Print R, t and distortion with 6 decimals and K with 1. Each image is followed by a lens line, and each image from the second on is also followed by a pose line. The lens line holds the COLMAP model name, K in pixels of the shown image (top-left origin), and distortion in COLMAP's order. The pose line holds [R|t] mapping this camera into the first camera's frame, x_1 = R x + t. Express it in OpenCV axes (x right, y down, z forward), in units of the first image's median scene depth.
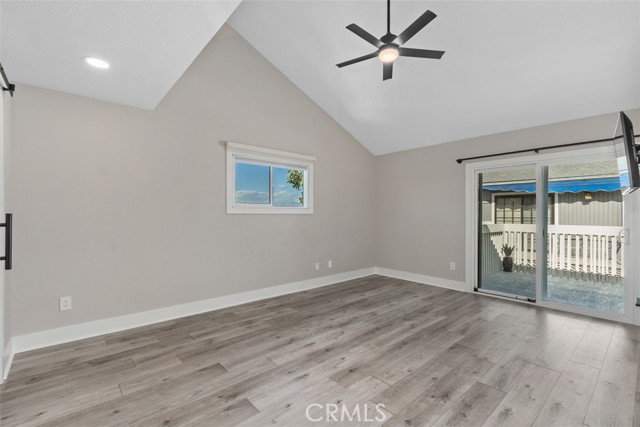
lens RADIAL K [[292.2, 0, 318.7], [0, 292.2, 214.6], [0, 0, 1]] dist [0.007617, -0.000102]
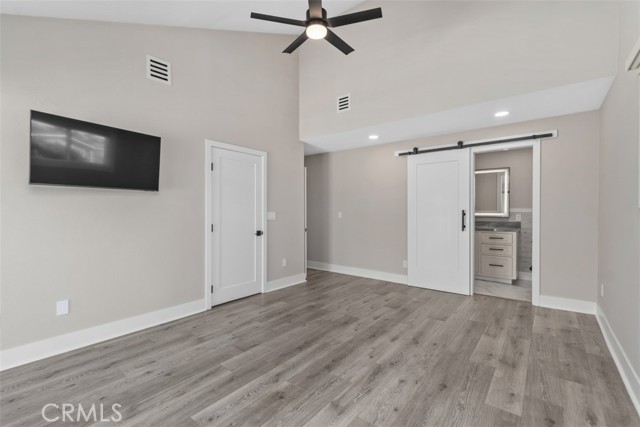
lens RADIAL K [[291.6, 0, 320.0], [0, 291.6, 213.5], [0, 0, 1]] dist [0.007022, -0.000092]
pose [[-0.983192, 0.000247, -0.182574, 0.387228], [-0.001227, 0.999968, 0.007962, 0.003854], [0.182570, 0.008053, -0.983160, 1.861286]]
